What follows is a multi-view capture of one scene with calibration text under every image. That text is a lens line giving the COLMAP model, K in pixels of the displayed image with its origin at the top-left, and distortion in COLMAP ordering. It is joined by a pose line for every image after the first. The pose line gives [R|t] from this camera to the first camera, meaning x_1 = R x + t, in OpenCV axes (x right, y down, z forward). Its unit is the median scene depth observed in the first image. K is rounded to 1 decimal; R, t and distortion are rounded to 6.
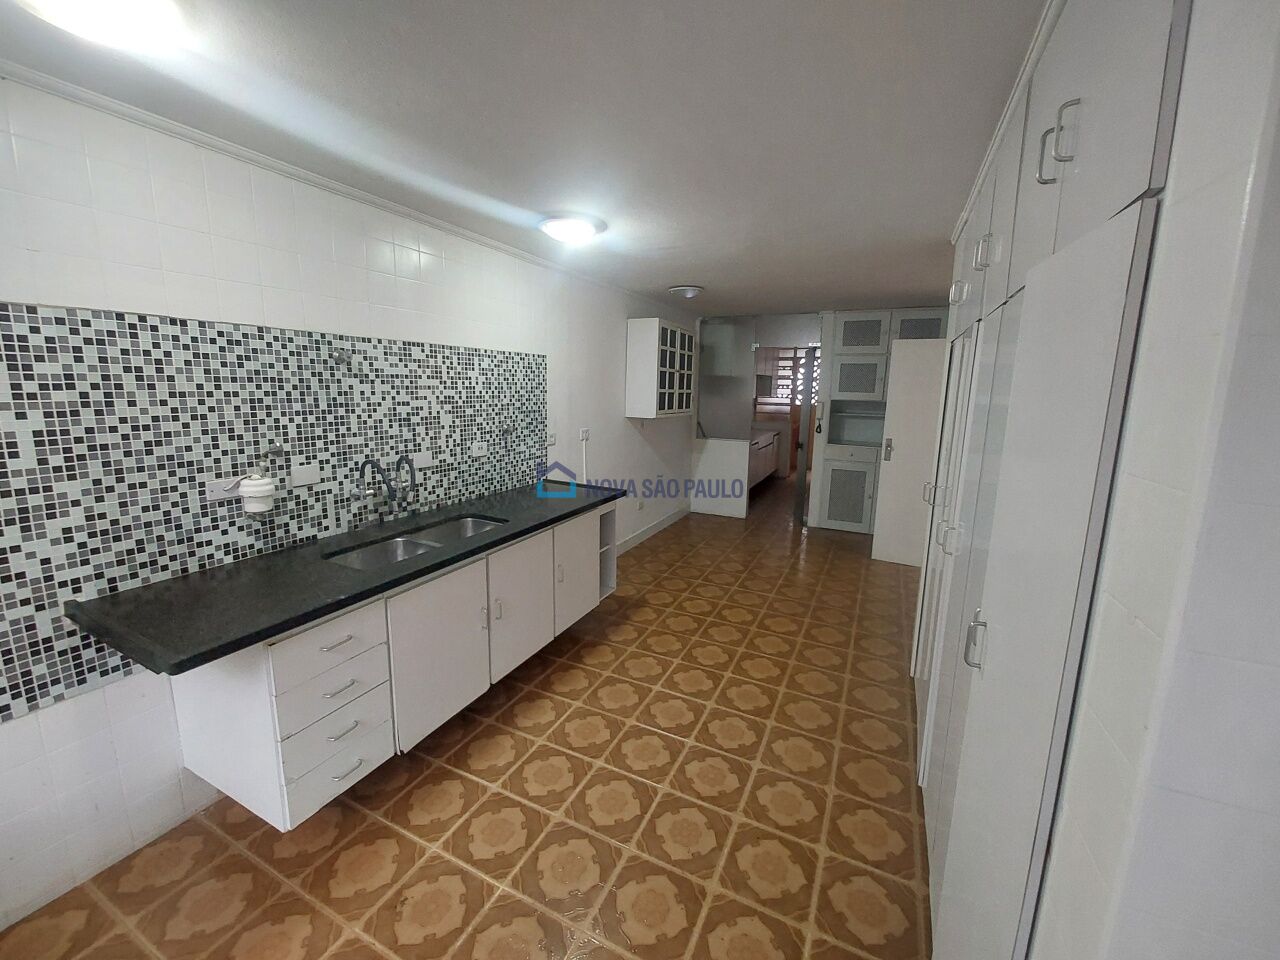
lens RADIAL K [[509.3, 0, 636.6], [0, 509.3, 473.2], [0, 0, 1]] dist [-0.002573, -0.000603]
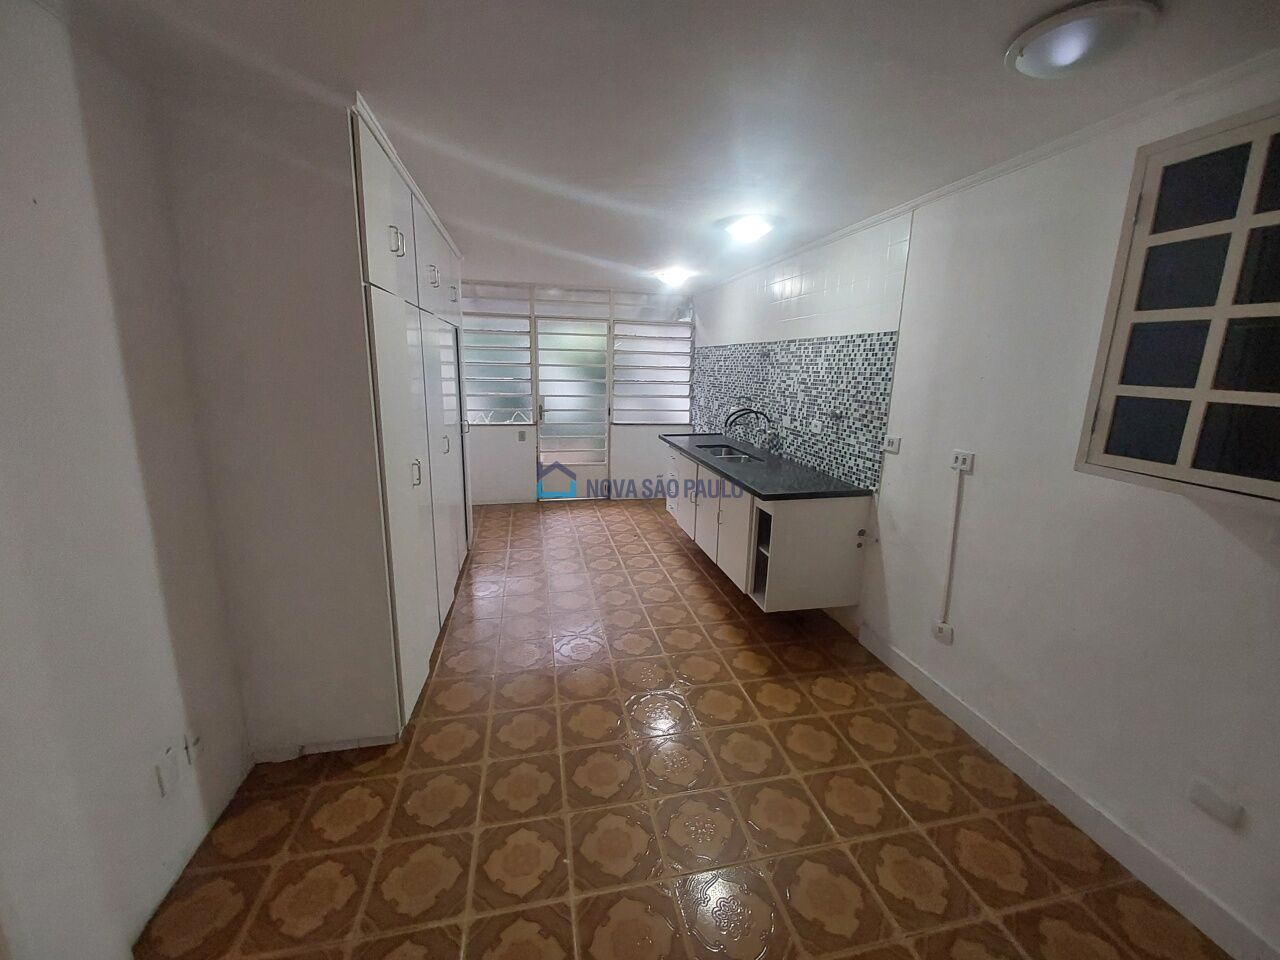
lens RADIAL K [[509.3, 0, 639.9], [0, 509.3, 475.2], [0, 0, 1]] dist [-0.002573, -0.000603]
pose [[-0.786441, 0.103015, -0.609015, 0.700587], [-0.134597, 0.933717, 0.331748, -0.269130], [0.602822, 0.342872, -0.720447, 1.612792]]
